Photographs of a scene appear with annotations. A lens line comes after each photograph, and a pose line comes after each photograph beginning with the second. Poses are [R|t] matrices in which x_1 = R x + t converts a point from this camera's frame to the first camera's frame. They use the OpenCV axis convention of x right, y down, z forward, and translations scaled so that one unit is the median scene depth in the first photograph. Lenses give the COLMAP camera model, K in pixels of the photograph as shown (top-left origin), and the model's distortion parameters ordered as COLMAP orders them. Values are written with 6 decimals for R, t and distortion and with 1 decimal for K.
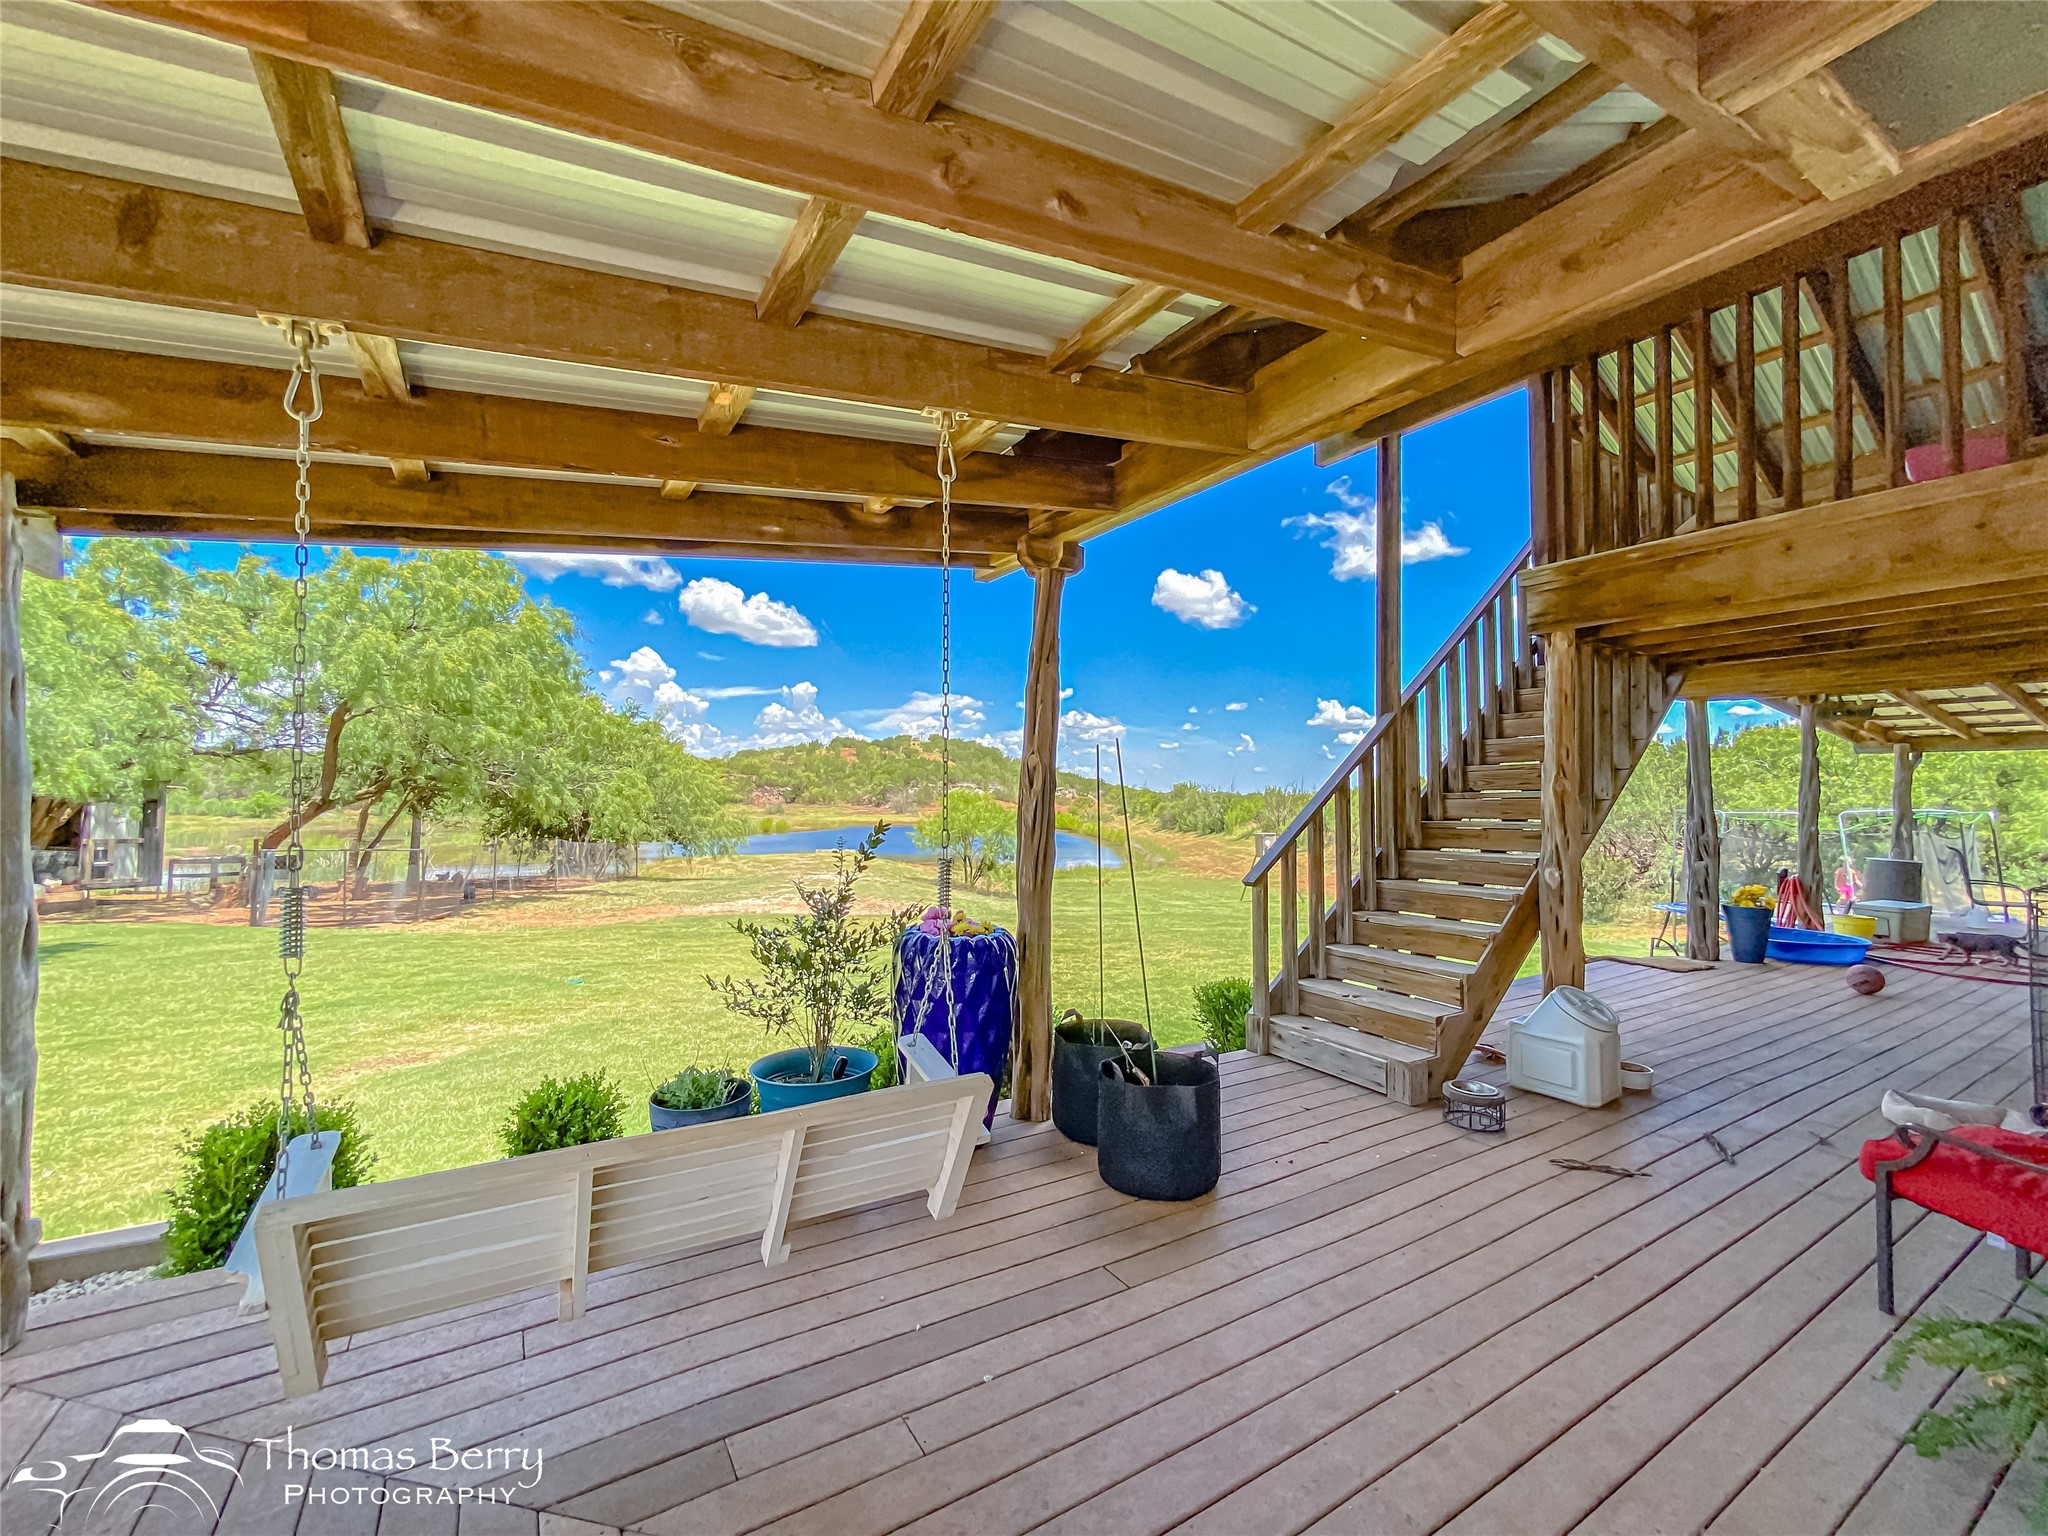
lens RADIAL K [[830.2, 0, 1037.7], [0, 830.2, 750.6], [0, 0, 1]] dist [-0.004024, -0.001555]
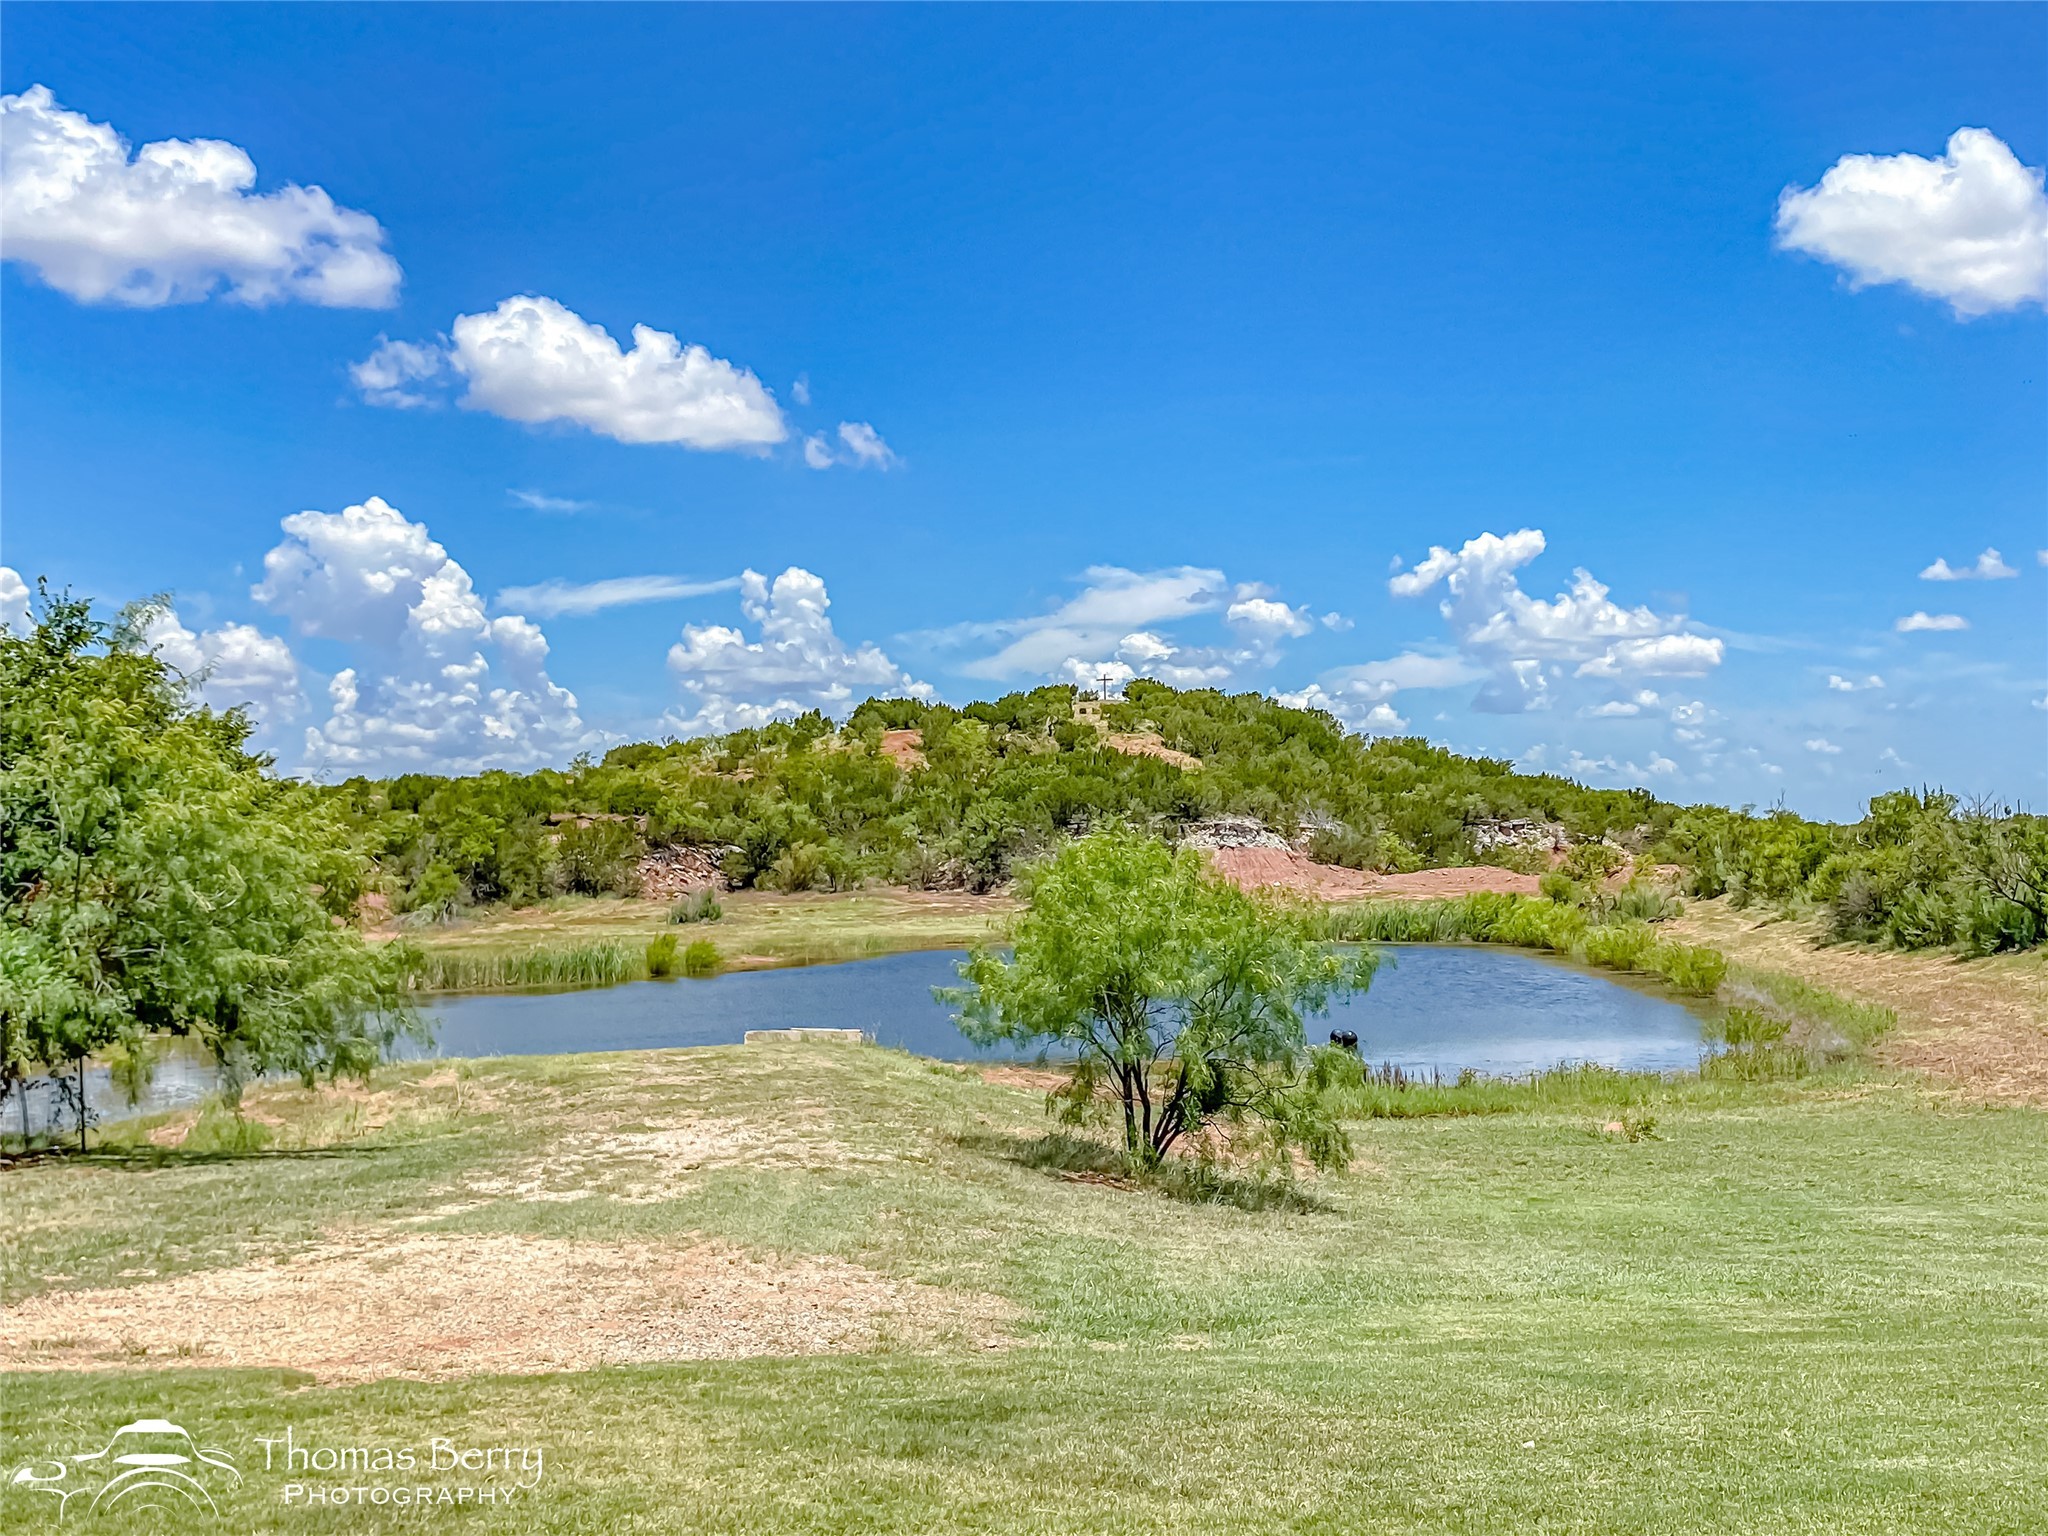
lens RADIAL K [[2321.4, 0, 1029.4], [0, 2321.4, 777.8], [0, 0, 1]] dist [0.077775, 0.000000]
pose [[0.982571, -0.036915, -0.182184, 0.064513], [0.040953, 0.998991, 0.018448, 0.015938], [0.181319, -0.025588, 0.983091, 0.336178]]
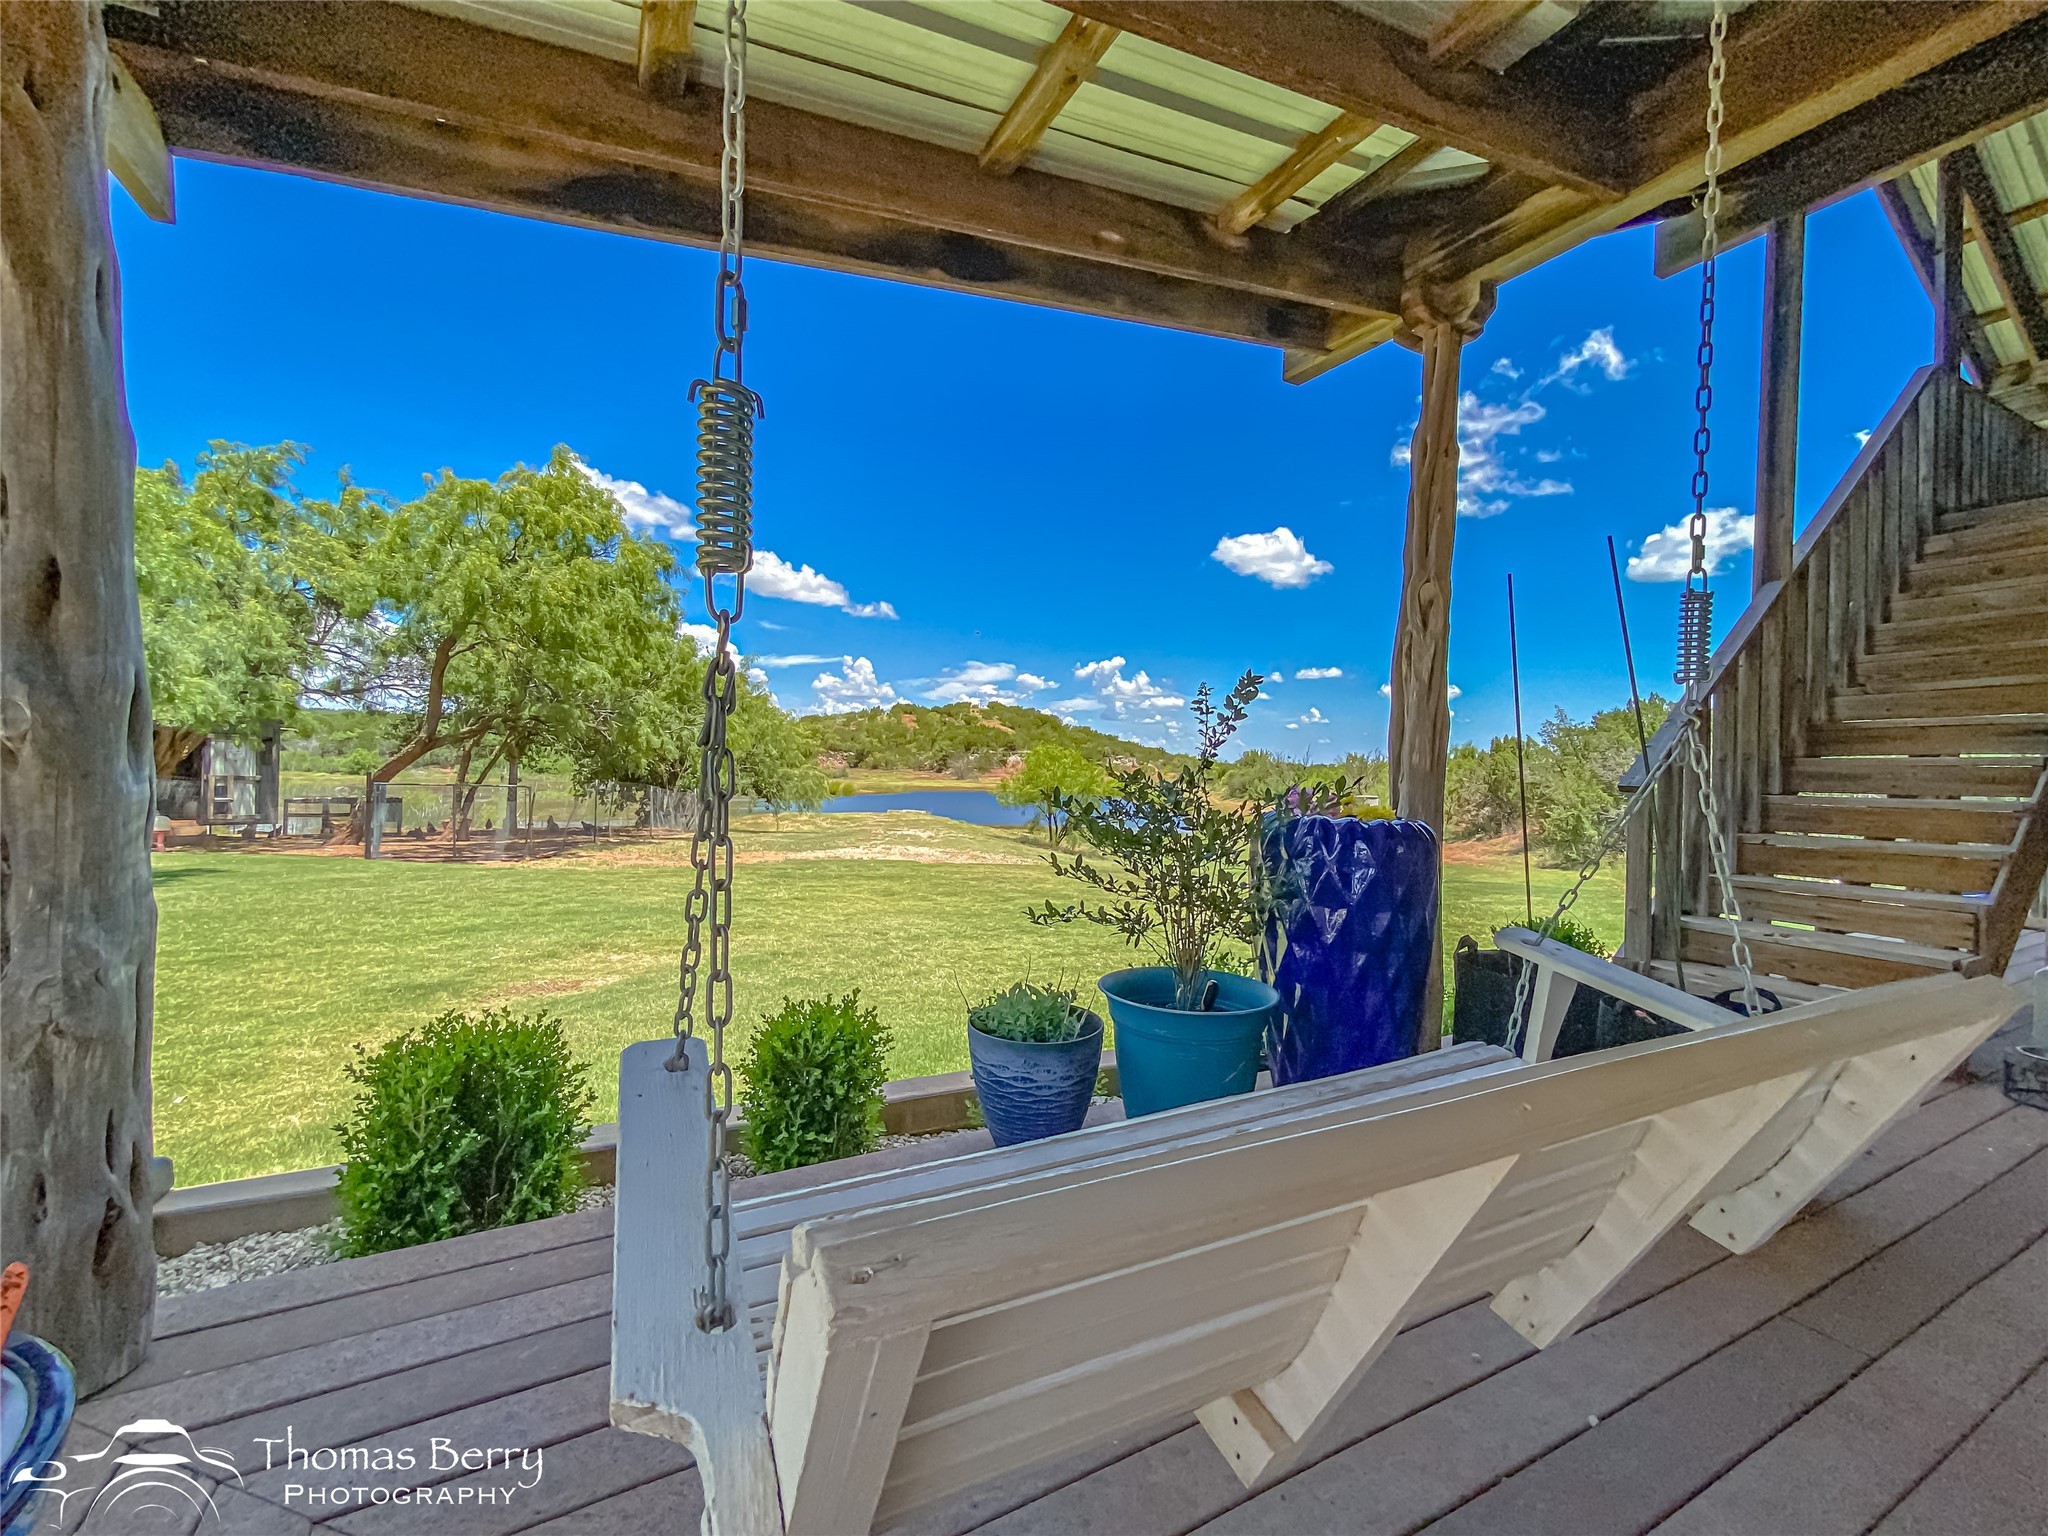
lens RADIAL K [[830.2, 0, 1033.5], [0, 830.2, 757.8], [0, 0, 1]] dist [-0.004024, -0.001555]
pose [[0.997559, 0.012249, -0.068748, -0.083760], [-0.009215, 0.998977, 0.044263, 0.036112], [0.069220, -0.043521, 0.996652, 0.070174]]
